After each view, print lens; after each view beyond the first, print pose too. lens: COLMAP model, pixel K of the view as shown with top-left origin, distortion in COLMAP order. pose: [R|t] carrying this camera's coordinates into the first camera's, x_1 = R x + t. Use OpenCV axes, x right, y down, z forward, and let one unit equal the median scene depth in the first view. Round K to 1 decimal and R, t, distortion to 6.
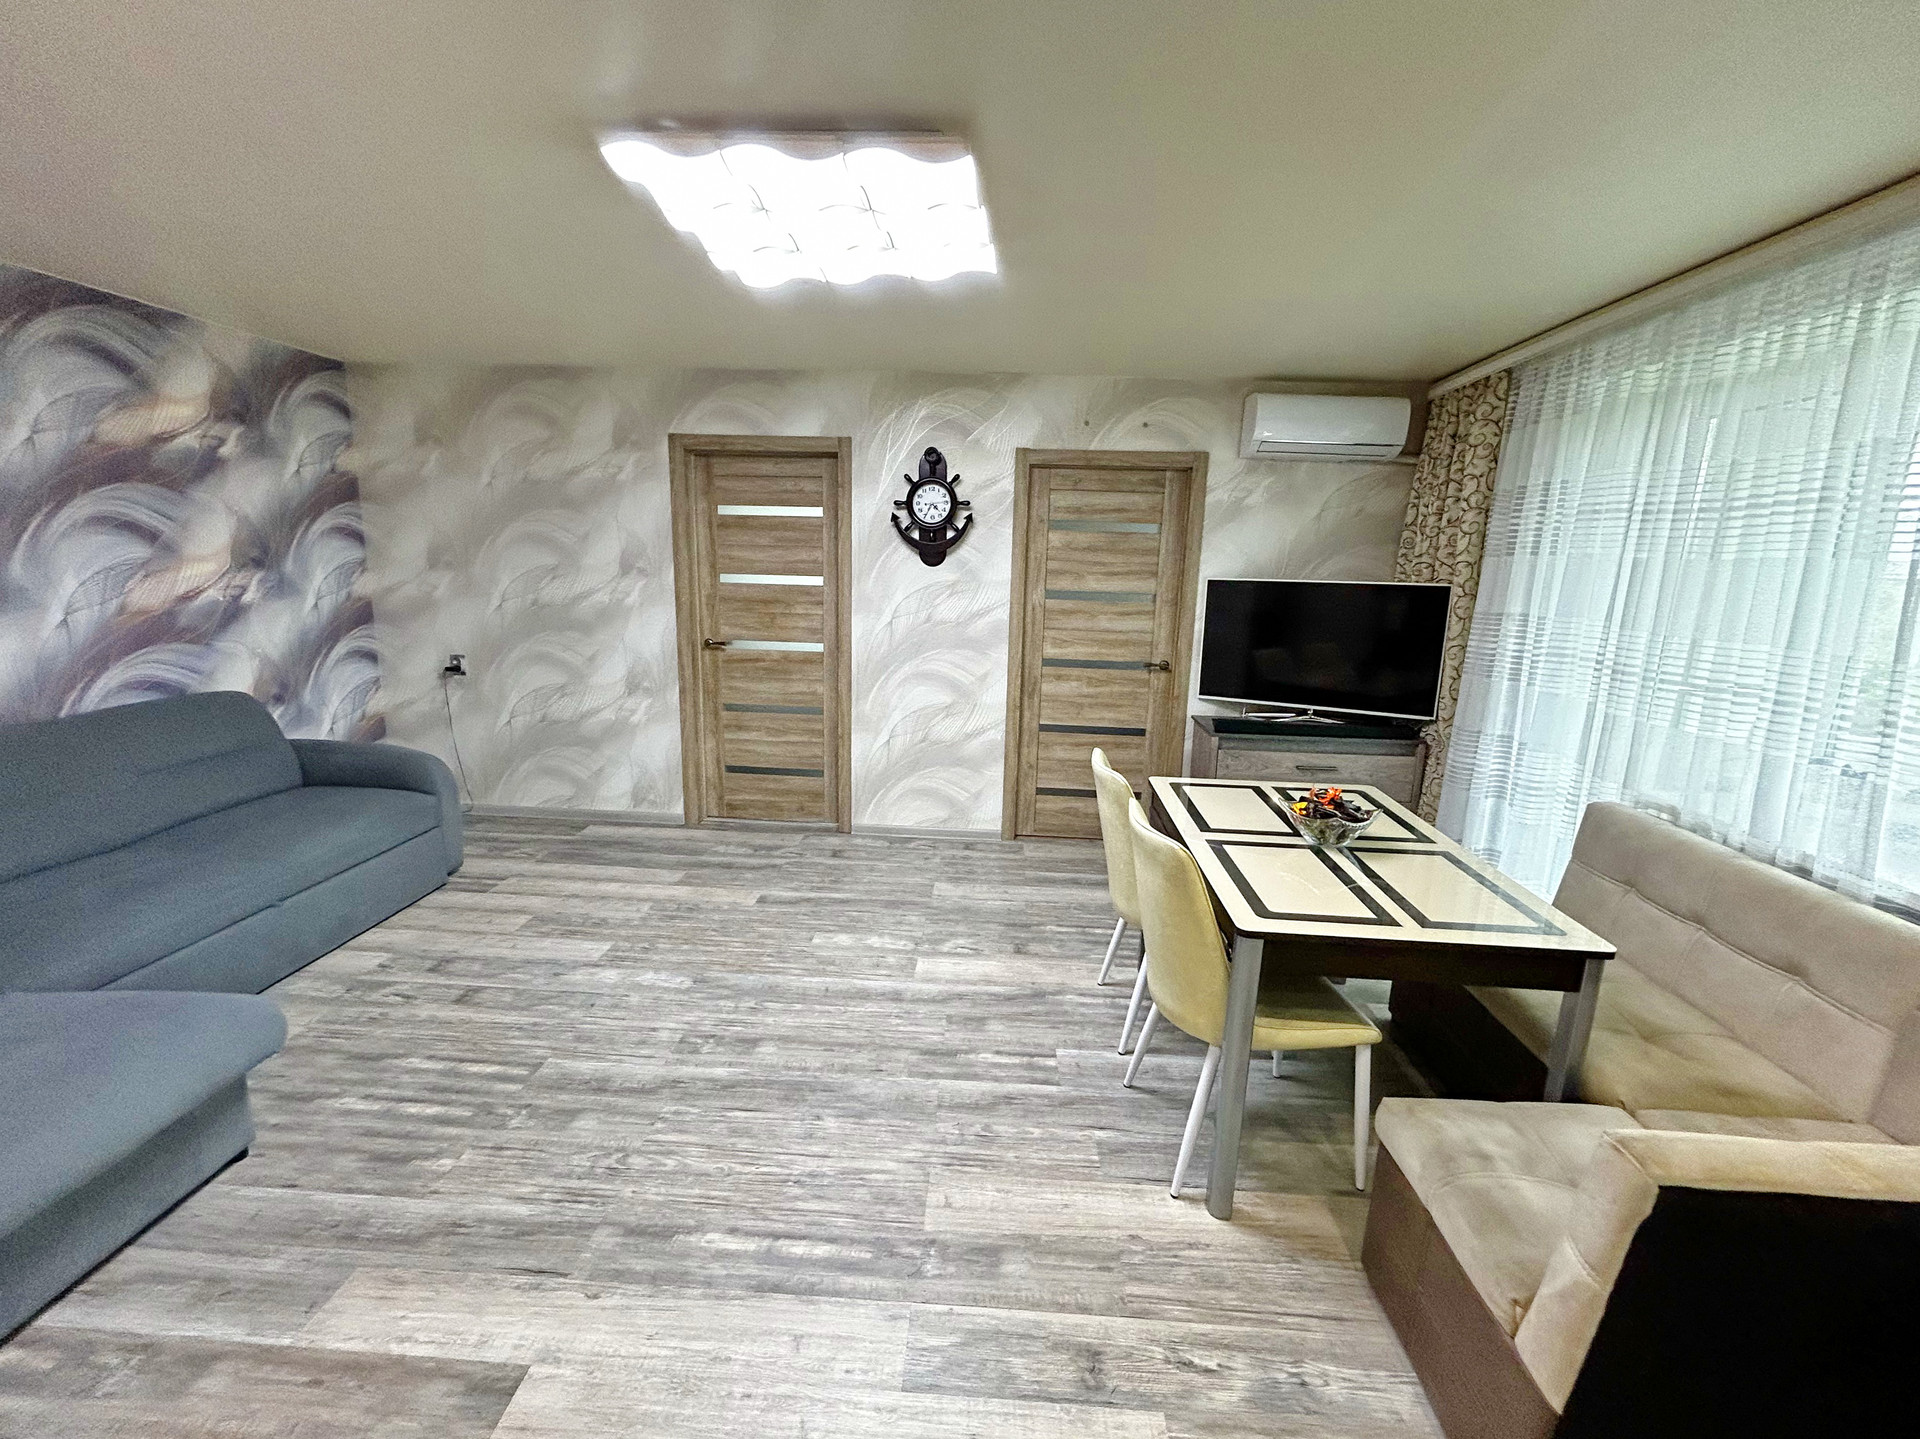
lens RADIAL K [[780.9, 0, 979.9], [0, 780.9, 740.9], [0, 0, 1]] dist [-0.003821, 0.001769]
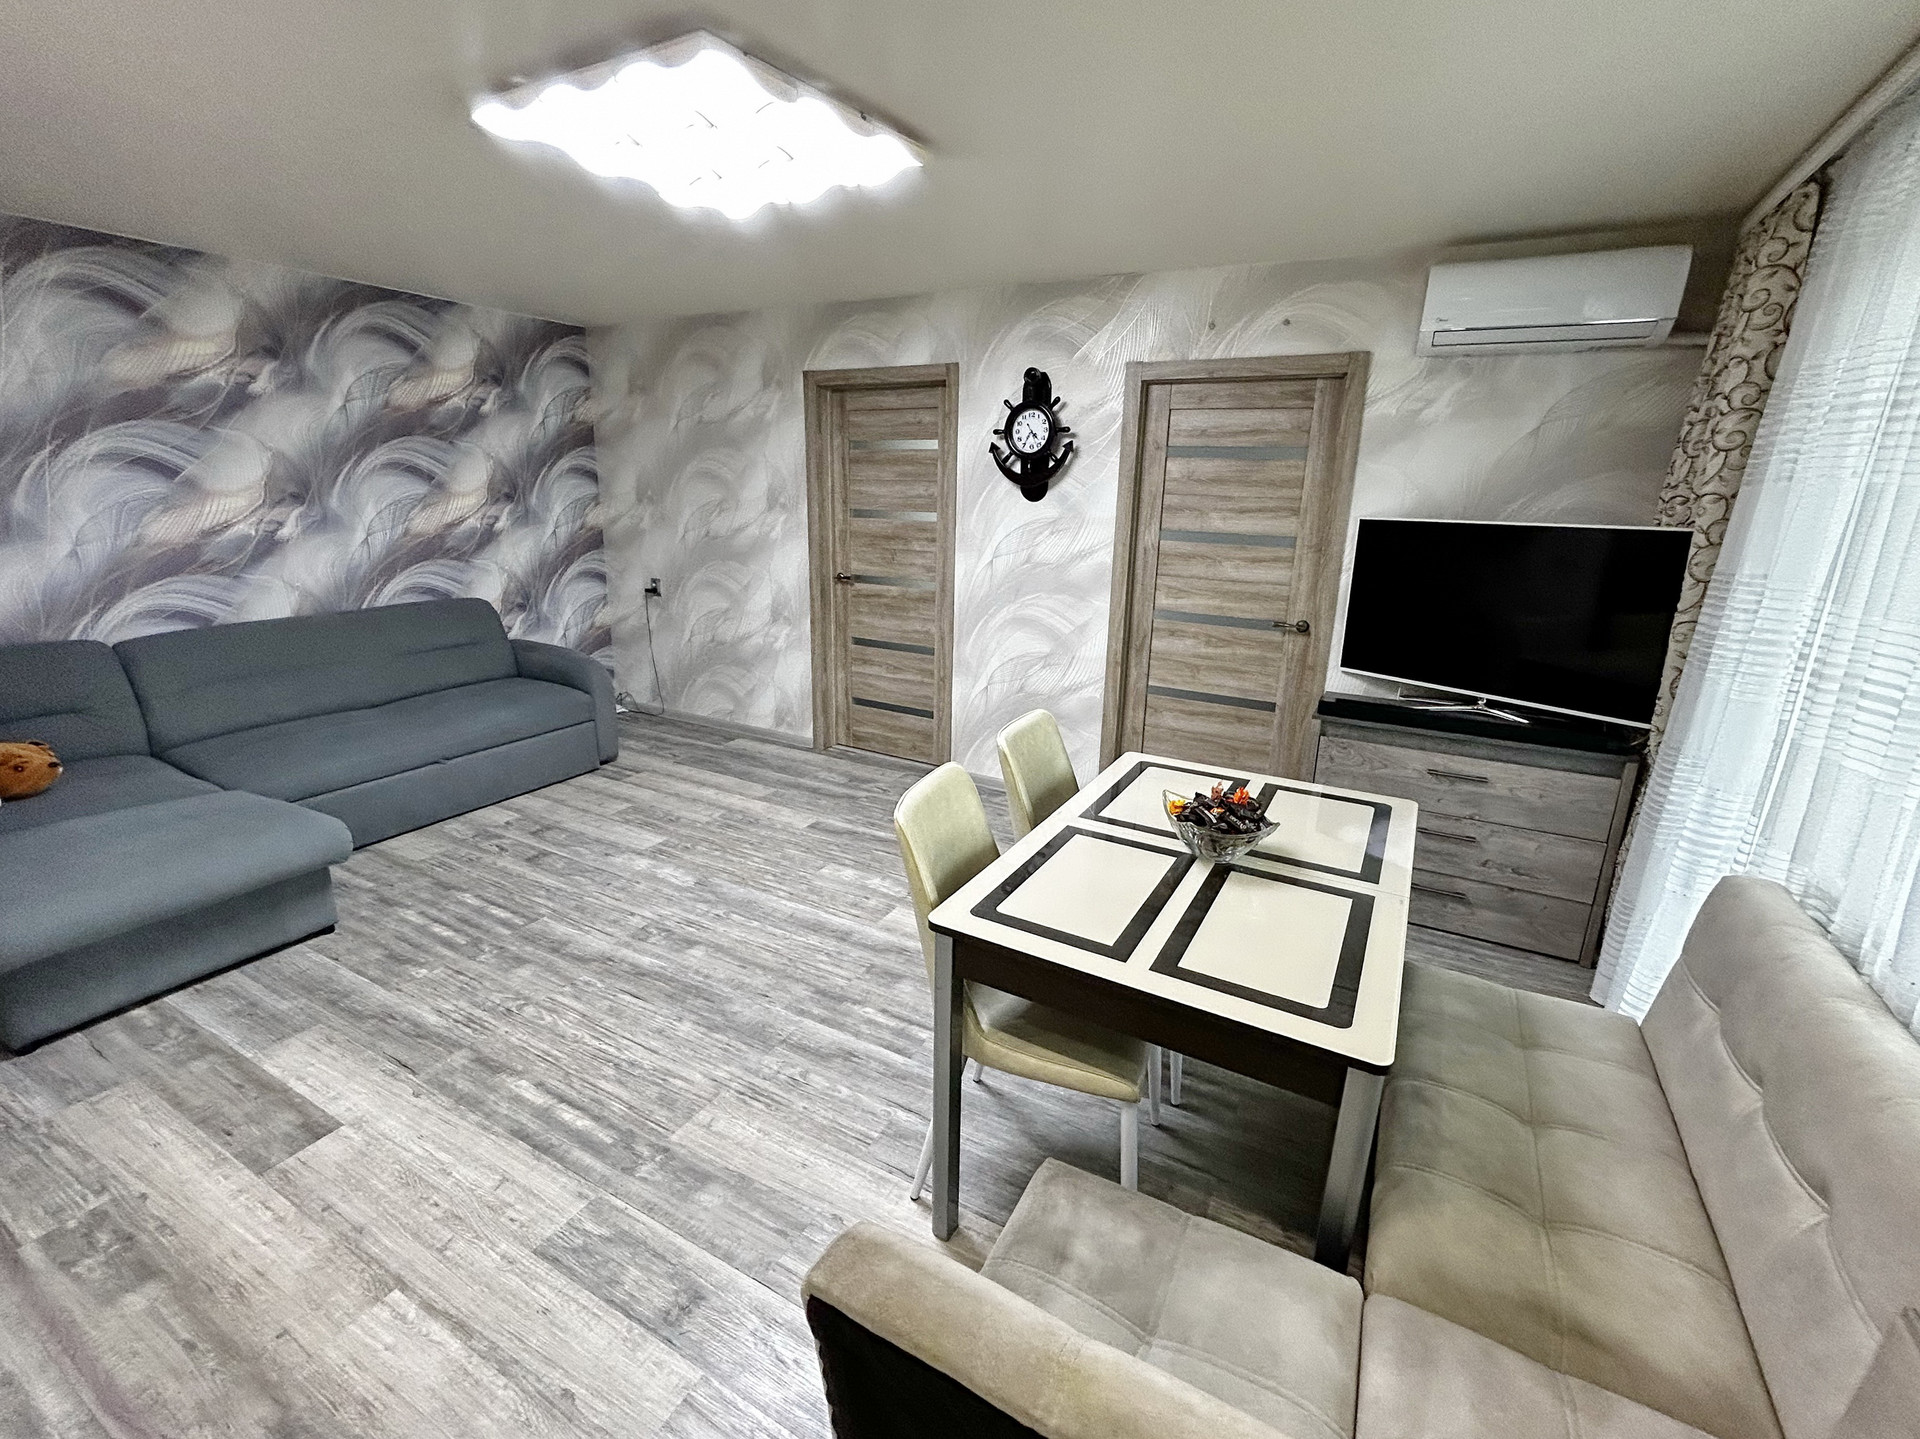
lens RADIAL K [[827.6, 0, 986.3], [0, 827.6, 745.5], [0, 0, 1]] dist [-0.003599, 0.001457]
pose [[0.900899, 0.123534, -0.416076, 0.394743], [-0.097567, 0.991745, 0.083197, -0.017918], [0.422919, -0.034357, 0.905516, 0.105201]]
